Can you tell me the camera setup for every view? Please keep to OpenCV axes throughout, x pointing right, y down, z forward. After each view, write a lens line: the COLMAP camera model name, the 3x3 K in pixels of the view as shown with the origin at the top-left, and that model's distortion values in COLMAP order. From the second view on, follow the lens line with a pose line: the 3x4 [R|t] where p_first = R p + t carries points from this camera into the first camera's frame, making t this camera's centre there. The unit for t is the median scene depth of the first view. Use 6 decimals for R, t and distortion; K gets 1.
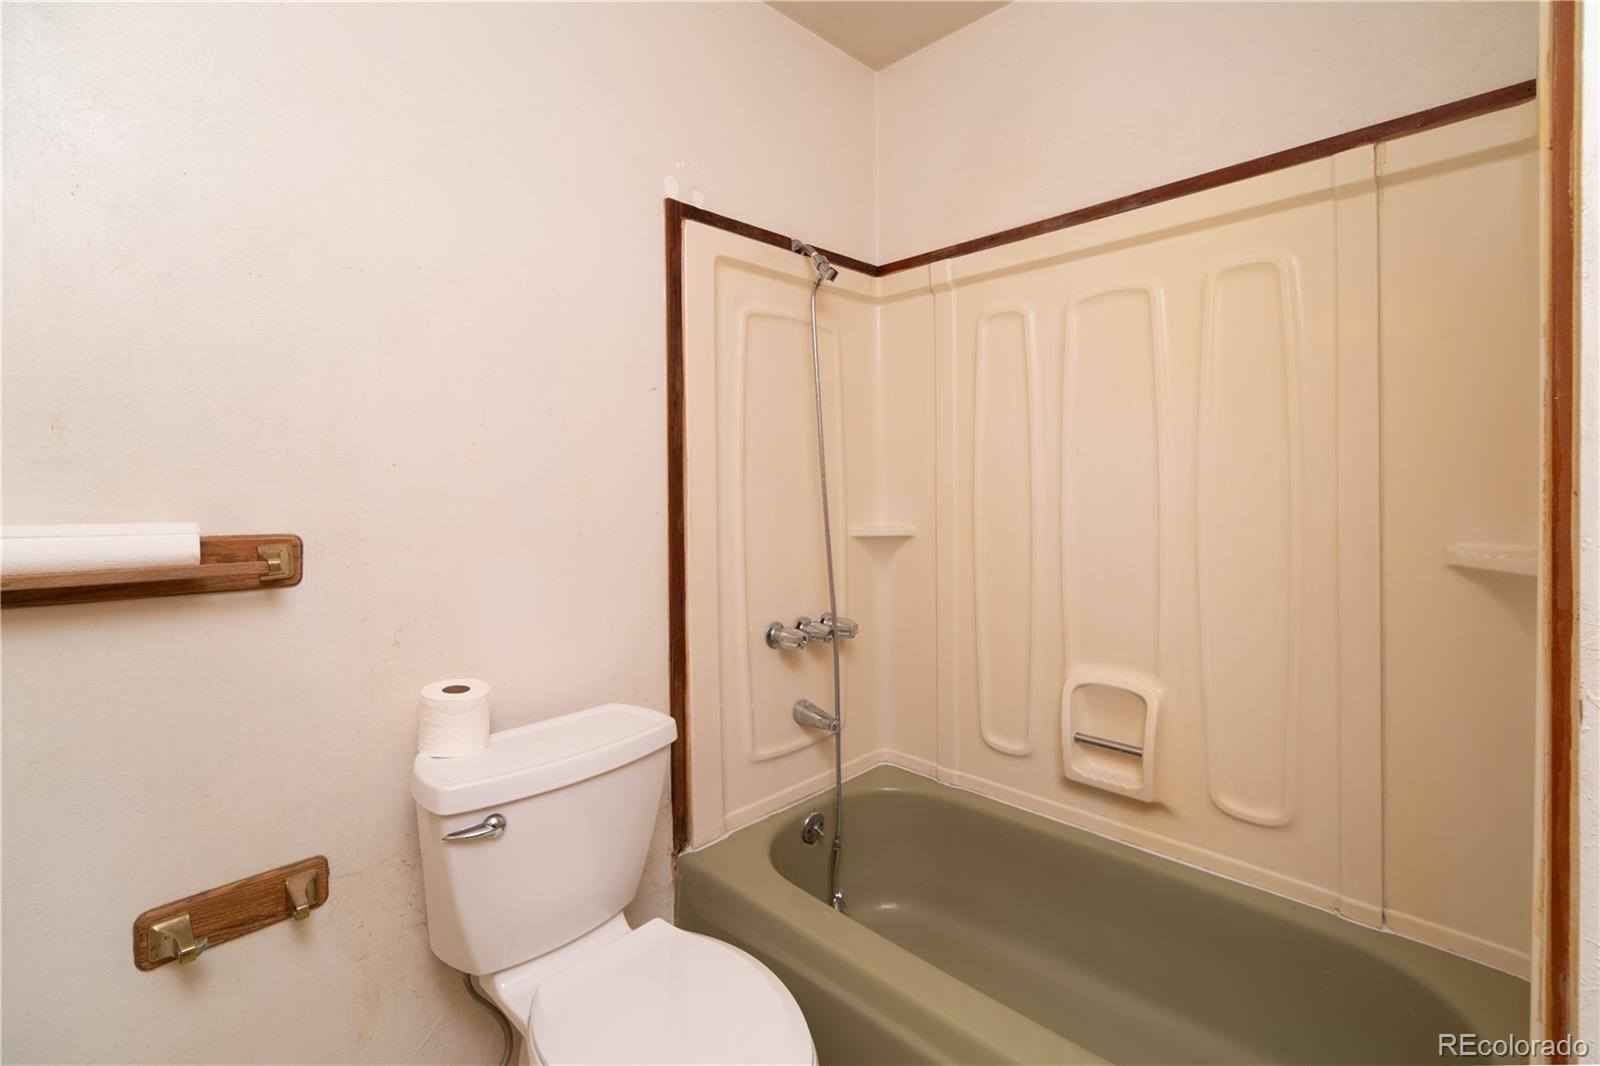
lens RADIAL K [[720.2, 0, 801.1], [0, 720.2, 484.2], [0, 0, 1]] dist [-0.001394, -0.000576]
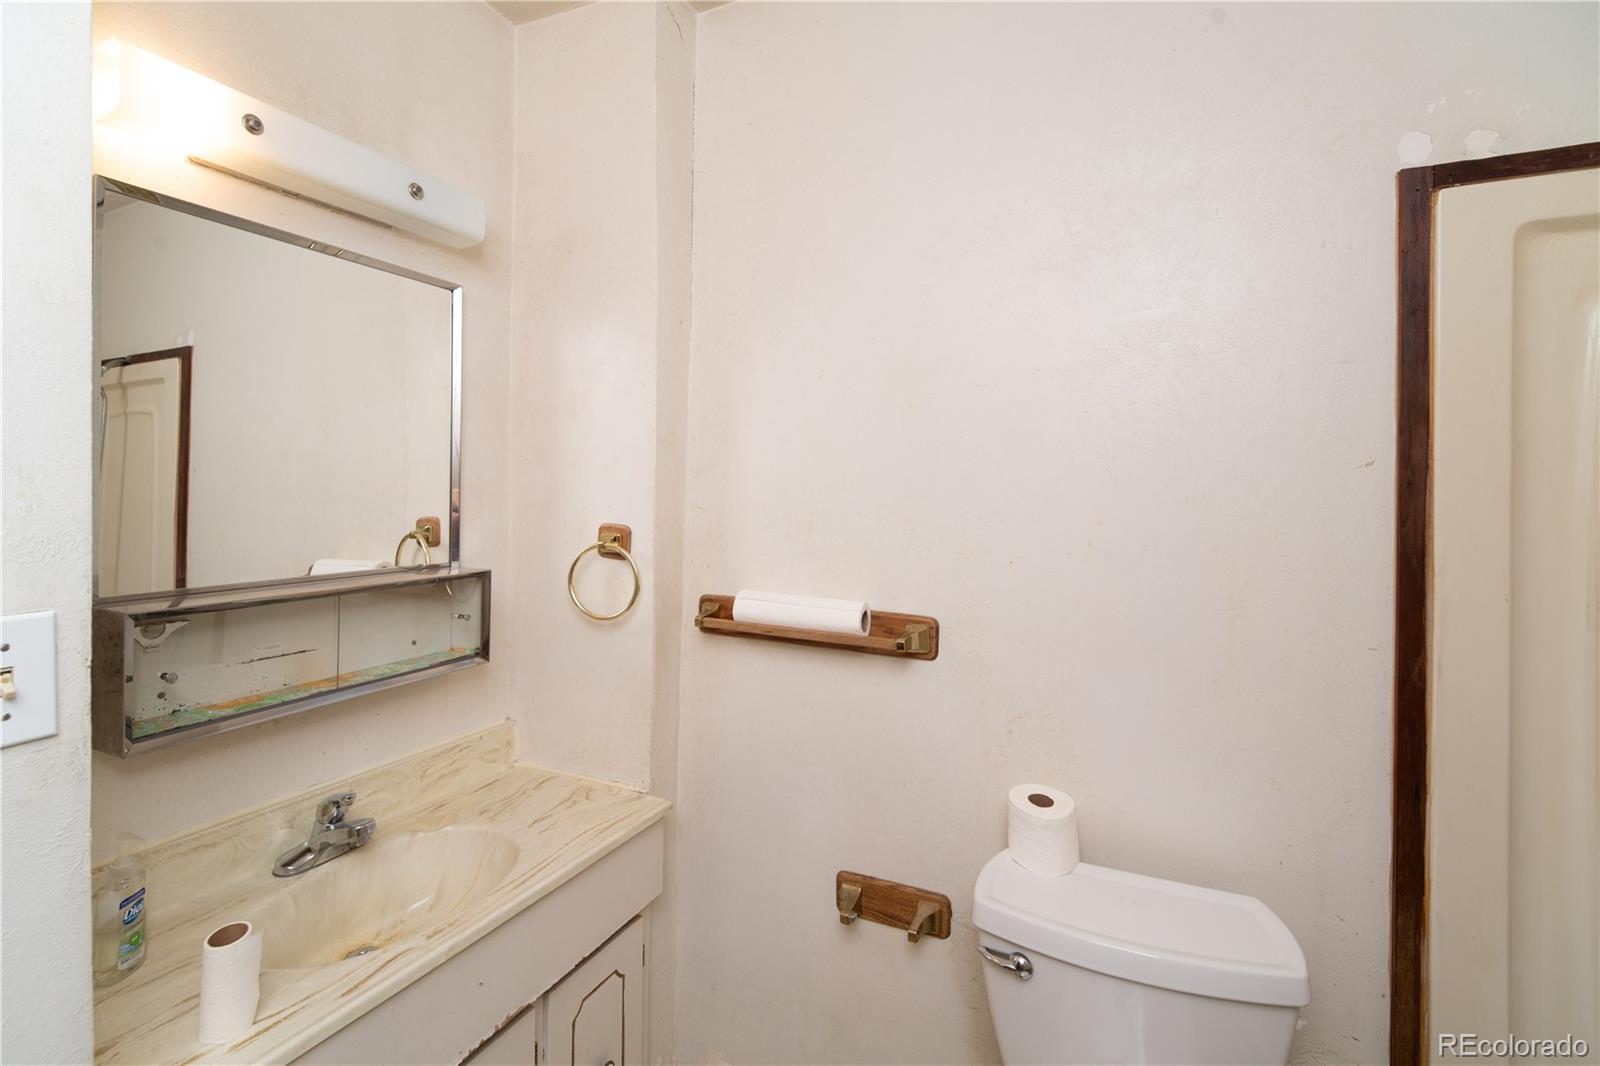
lens RADIAL K [[720.2, 0, 801.1], [0, 720.2, 484.2], [0, 0, 1]] dist [-0.001394, -0.000576]
pose [[0.339410, 0.005470, -0.940623, 0.310420], [-0.013389, 0.999910, 0.000983, -0.133164], [0.940543, 0.012261, 0.339452, 0.339682]]
